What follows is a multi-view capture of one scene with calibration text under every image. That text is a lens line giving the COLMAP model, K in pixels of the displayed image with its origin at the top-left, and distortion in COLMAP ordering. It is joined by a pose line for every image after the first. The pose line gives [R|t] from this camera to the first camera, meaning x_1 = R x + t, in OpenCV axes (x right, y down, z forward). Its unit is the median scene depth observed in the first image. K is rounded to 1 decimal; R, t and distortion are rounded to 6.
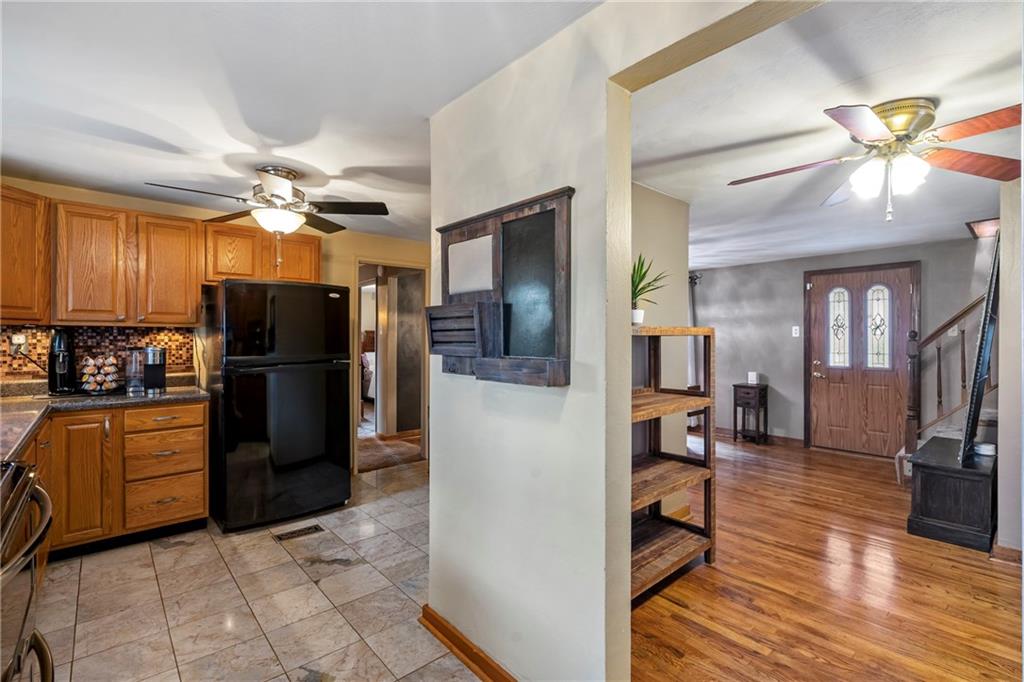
lens RADIAL K [[464.8, 0, 502.8], [0, 464.8, 337.8], [0, 0, 1]] dist [-0.005913, 0.001465]
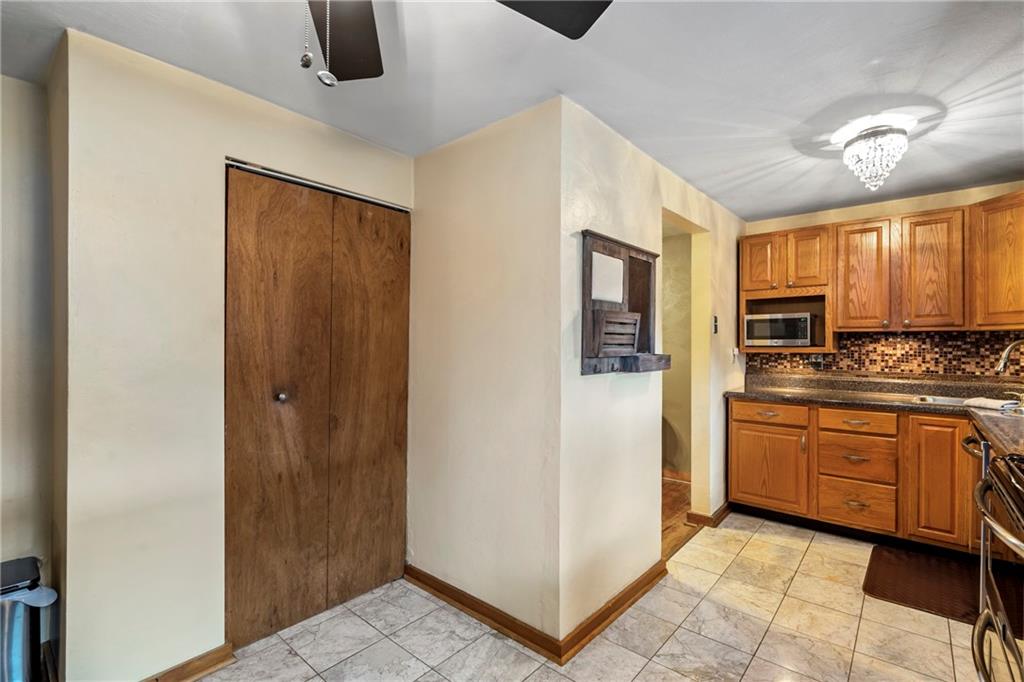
lens RADIAL K [[464.8, 0, 503.8], [0, 464.8, 341.2], [0, 0, 1]] dist [-0.005913, 0.001465]
pose [[-0.135489, 0.002649, 0.990775, -0.776007], [-0.006848, 0.999970, -0.003610, 0.004976], [-0.990755, -0.007274, -0.135466, 0.929233]]
